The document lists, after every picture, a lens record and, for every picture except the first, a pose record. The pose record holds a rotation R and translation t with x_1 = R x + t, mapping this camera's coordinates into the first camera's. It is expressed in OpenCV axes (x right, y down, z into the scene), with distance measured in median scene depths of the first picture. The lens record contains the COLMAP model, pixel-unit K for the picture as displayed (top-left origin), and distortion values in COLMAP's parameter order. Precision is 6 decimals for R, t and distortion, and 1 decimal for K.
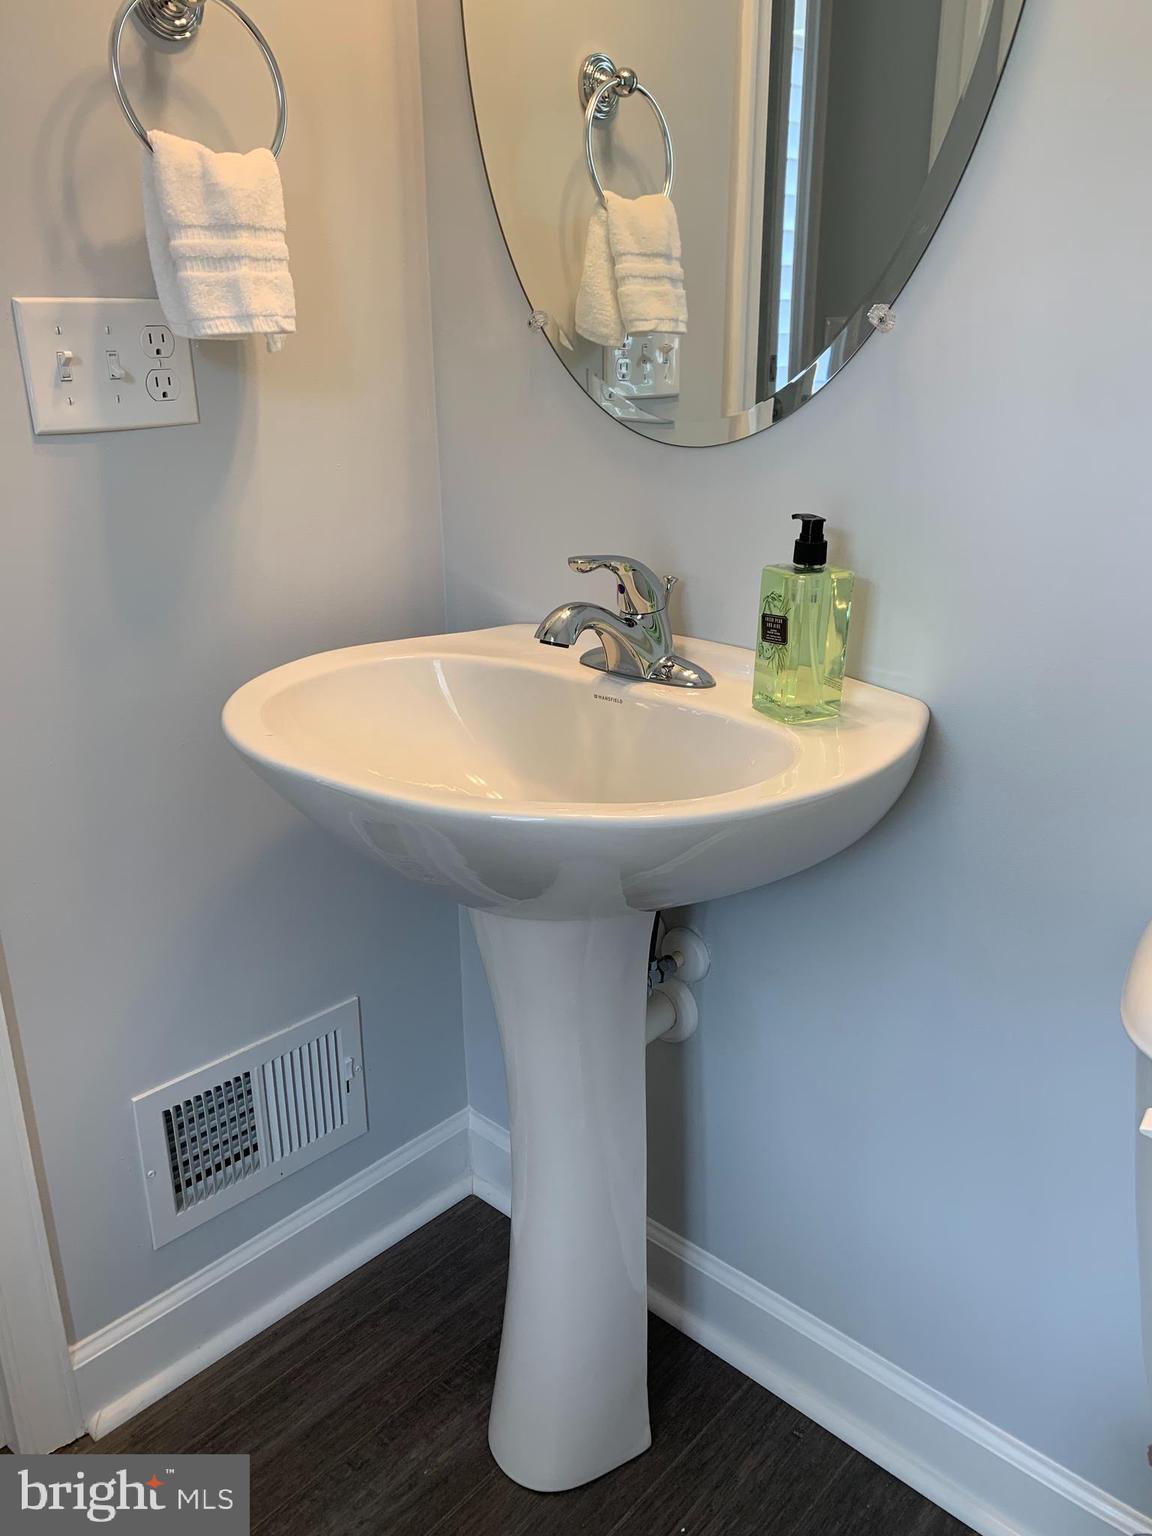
lens RADIAL K [[1188.5, 0, 577.2], [0, 1188.5, 763.7], [0, 0, 1]] dist [0.014223, -0.008890]
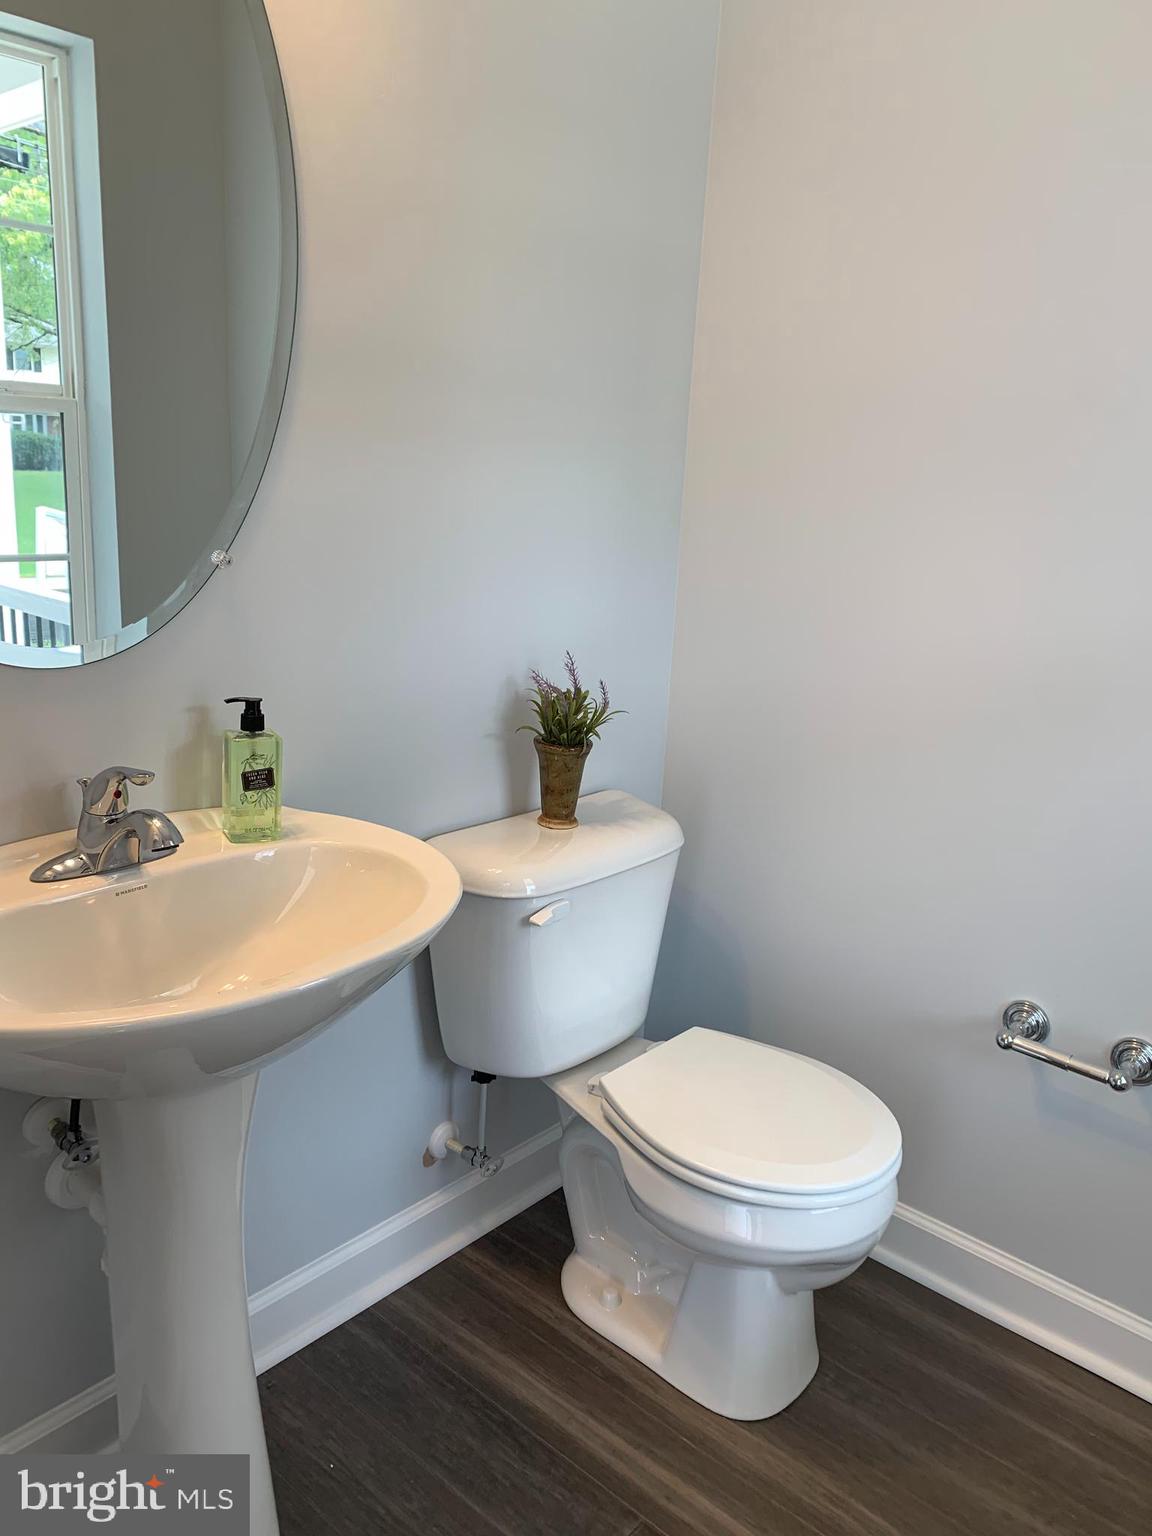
lens RADIAL K [[1188.5, 0, 577.2], [0, 1188.5, 763.7], [0, 0, 1]] dist [0.014223, -0.008890]
pose [[-0.052651, -0.230943, 0.971542, -1.183646], [0.278449, 0.930910, 0.236374, -0.350010], [-0.959007, 0.282970, 0.015292, 0.604680]]
